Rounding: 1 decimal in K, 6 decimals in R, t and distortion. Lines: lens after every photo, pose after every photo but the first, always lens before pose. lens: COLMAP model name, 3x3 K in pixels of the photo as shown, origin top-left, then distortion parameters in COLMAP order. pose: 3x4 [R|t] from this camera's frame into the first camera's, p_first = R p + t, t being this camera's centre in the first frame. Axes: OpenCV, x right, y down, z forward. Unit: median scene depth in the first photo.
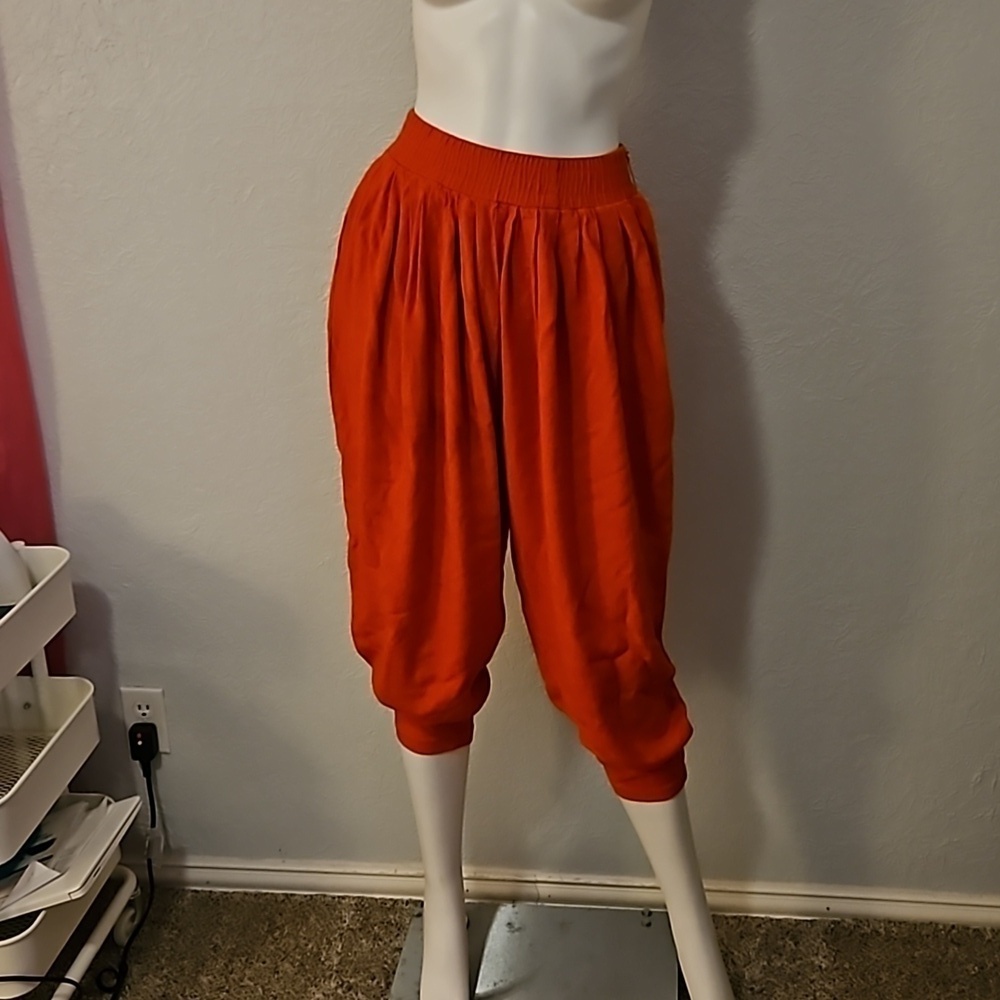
lens RADIAL K [[1457.6, 0, 496.8], [0, 1457.6, 493.9], [0, 0, 1]] dist [0.046605, 0.000000]
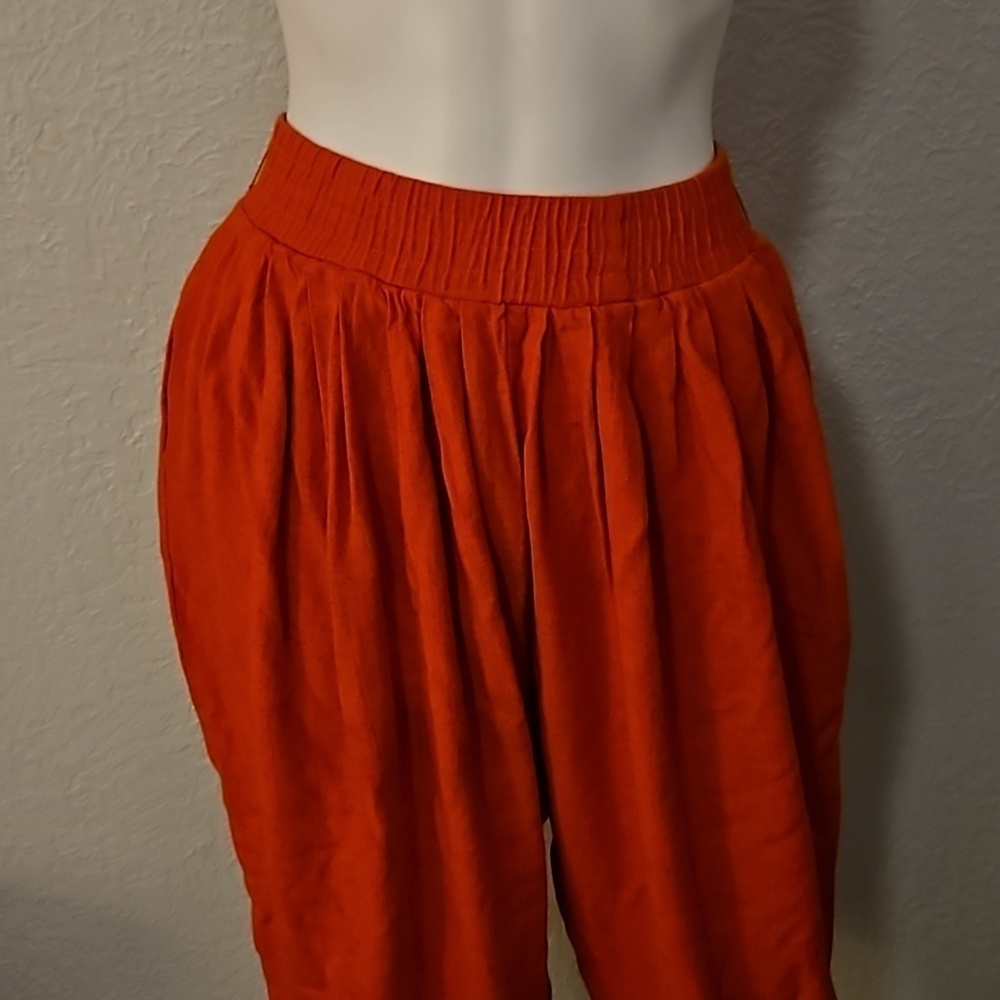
lens RADIAL K [[1457.6, 0, 480.9], [0, 1457.6, 478.3], [0, 0, 1]] dist [0.046605, 0.000000]
pose [[0.983902, -0.139423, 0.111795, -0.052824], [0.134024, 0.989480, 0.054476, -0.135582], [-0.118214, -0.038616, 0.992237, 0.425808]]
